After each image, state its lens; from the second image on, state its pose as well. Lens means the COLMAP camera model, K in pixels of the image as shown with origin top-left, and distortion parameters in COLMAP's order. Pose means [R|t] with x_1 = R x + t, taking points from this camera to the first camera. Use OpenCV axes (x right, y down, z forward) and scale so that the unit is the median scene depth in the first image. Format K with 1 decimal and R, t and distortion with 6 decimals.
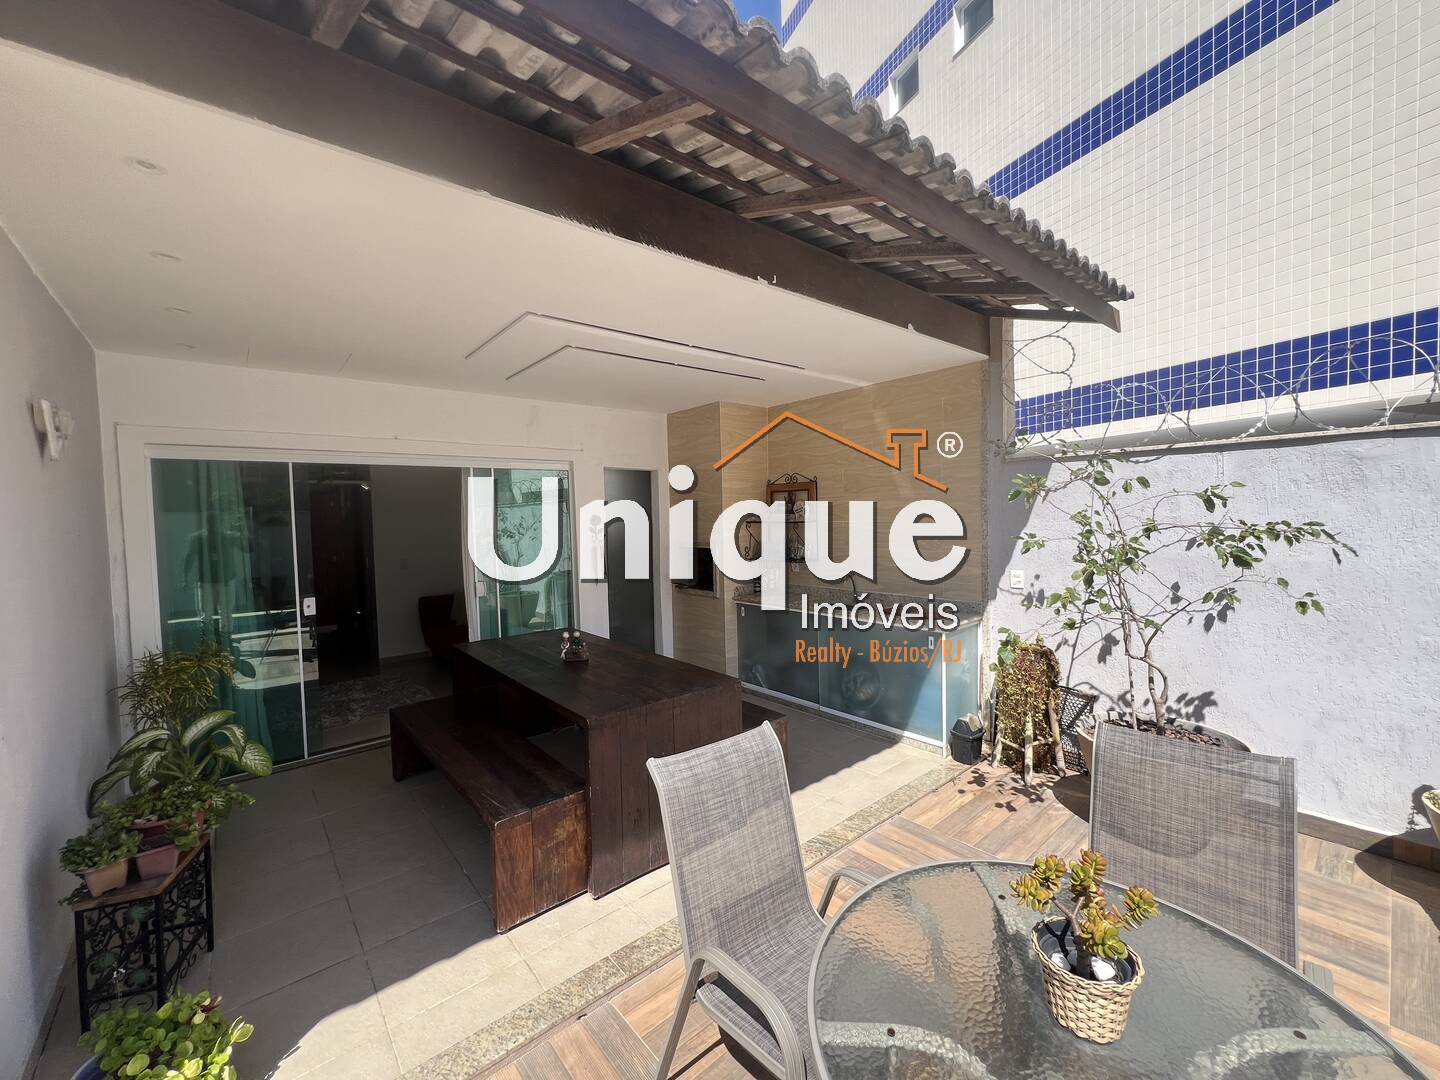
lens RADIAL K [[585.6, 0, 720.0], [0, 585.6, 540.0], [0, 0, 1]] dist [-0.000264, -0.000113]
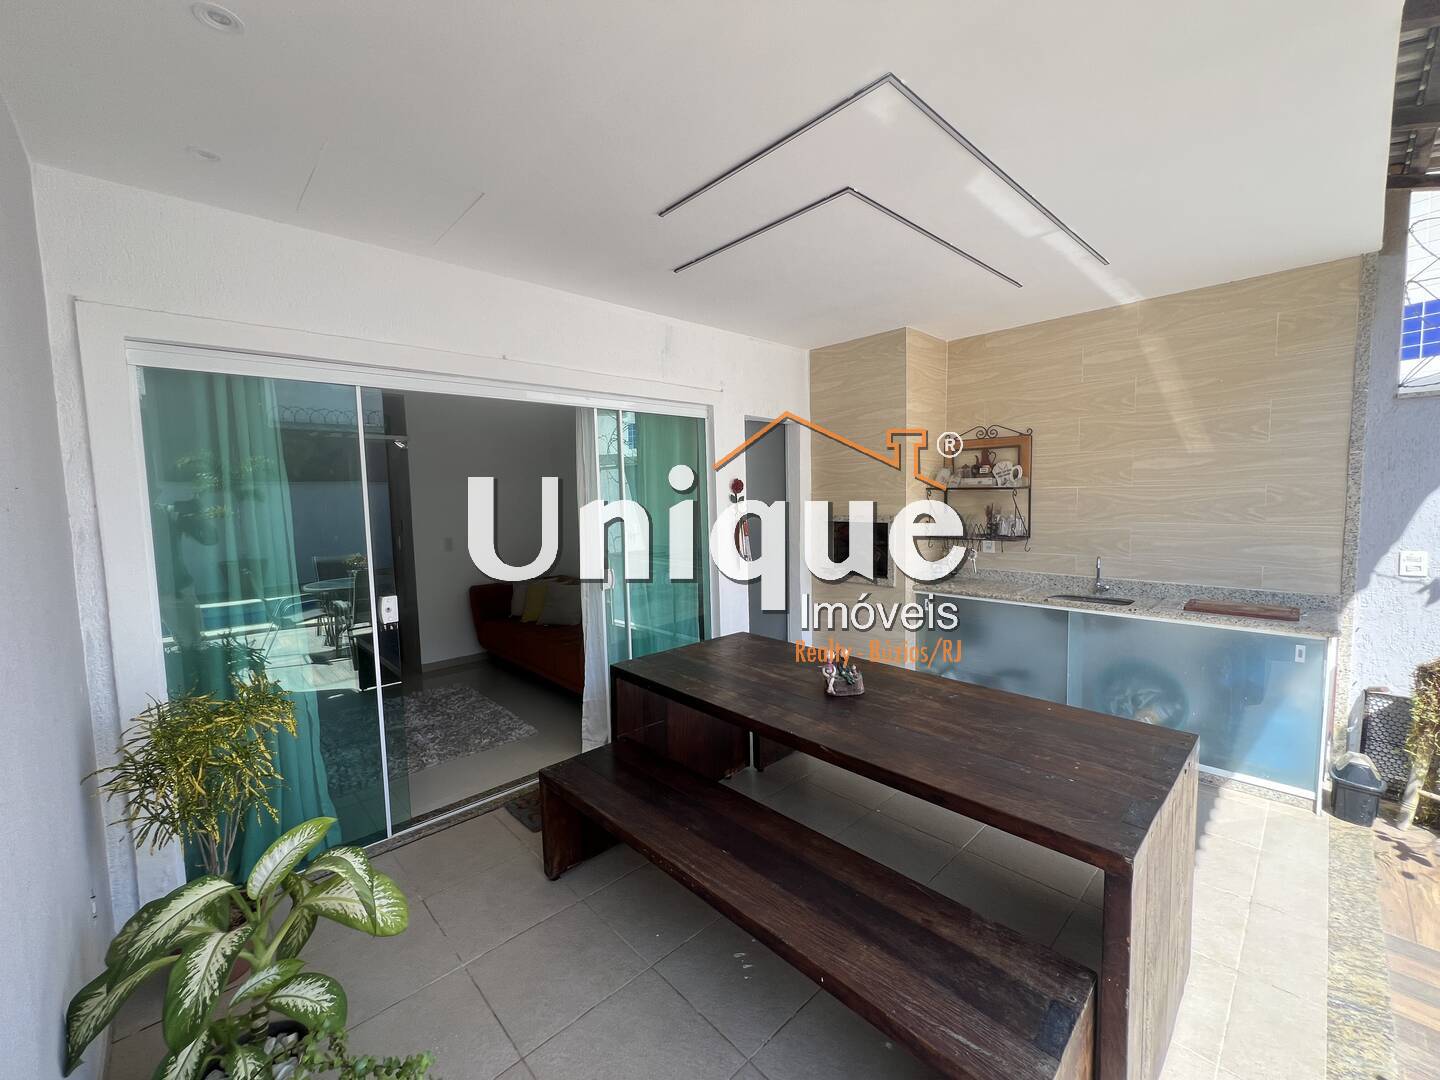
lens RADIAL K [[585.6, 0, 720.0], [0, 585.6, 540.0], [0, 0, 1]] dist [-0.000264, -0.000113]
pose [[0.998431, -0.001857, 0.055961, -0.379736], [-0.000171, 0.999344, 0.036216, 0.012492], [-0.055992, -0.036169, 0.997776, 0.338464]]
